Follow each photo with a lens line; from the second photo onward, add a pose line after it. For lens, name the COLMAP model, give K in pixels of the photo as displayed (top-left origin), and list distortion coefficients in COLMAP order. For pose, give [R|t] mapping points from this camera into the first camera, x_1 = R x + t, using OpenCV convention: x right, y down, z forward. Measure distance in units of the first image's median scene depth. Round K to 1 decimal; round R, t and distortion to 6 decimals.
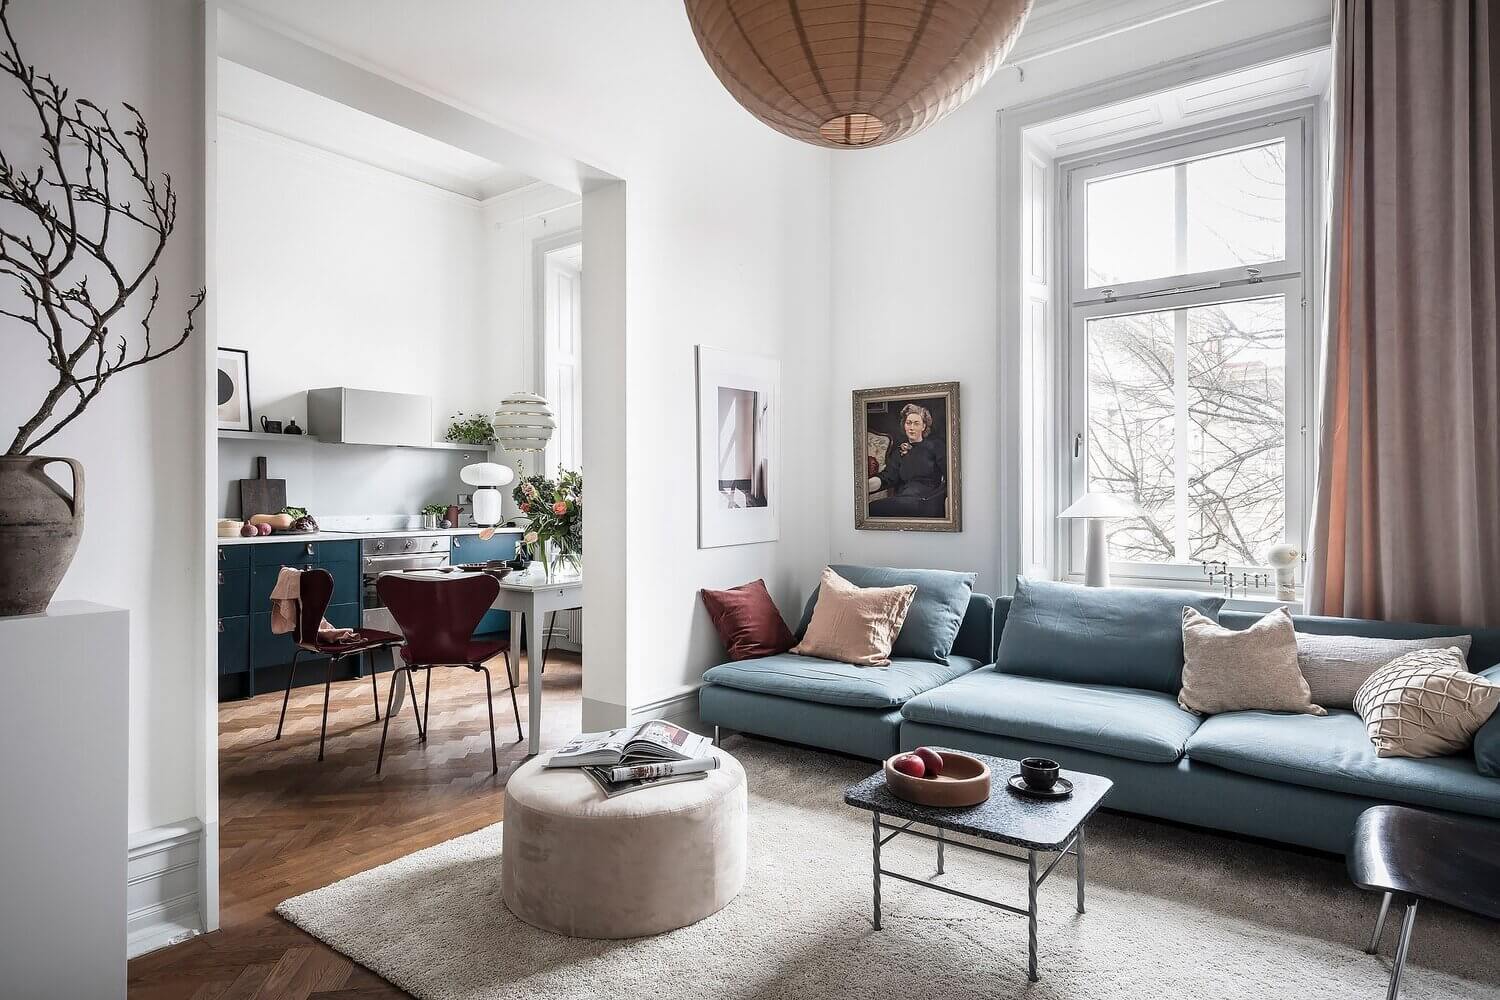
lens RADIAL K [[833.9, 0, 762.1], [0, 833.9, 503.0], [0, 0, 1]] dist [-0.000541, 0.000301]
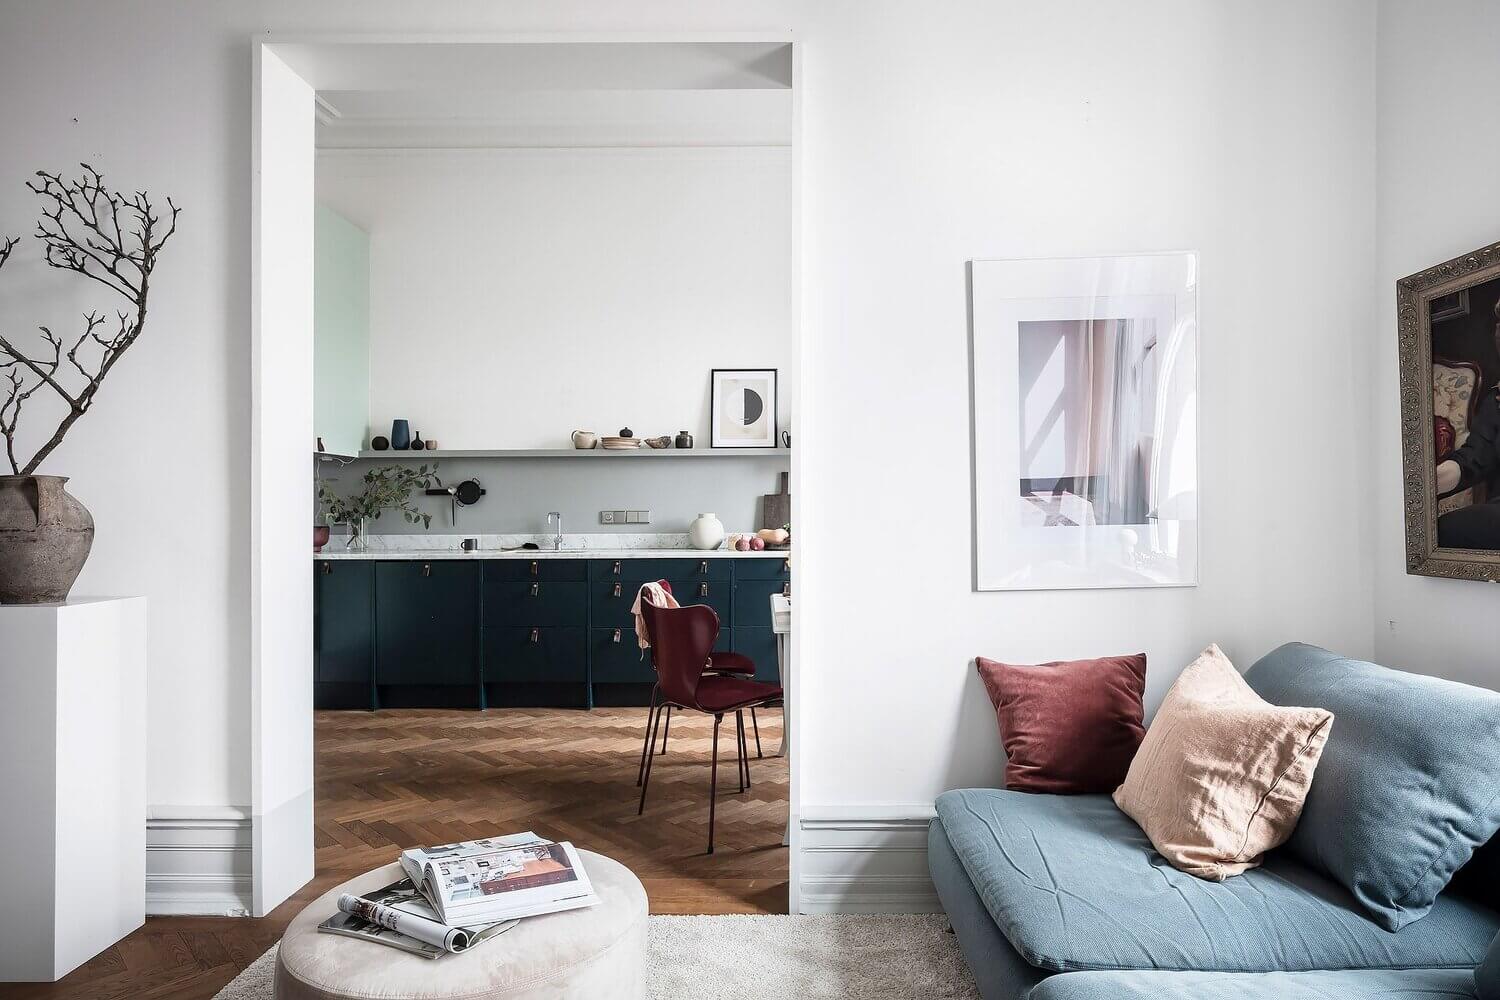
lens RADIAL K [[896.6, 0, 792.0], [0, 896.6, 522.7], [0, 0, 1]] dist [-0.001974, 0.000663]
pose [[0.589517, 0.004278, -0.807745, 0.367858], [-0.003110, 0.999991, 0.003026, 0.002717], [0.807750, 0.000728, 0.589525, 0.487401]]
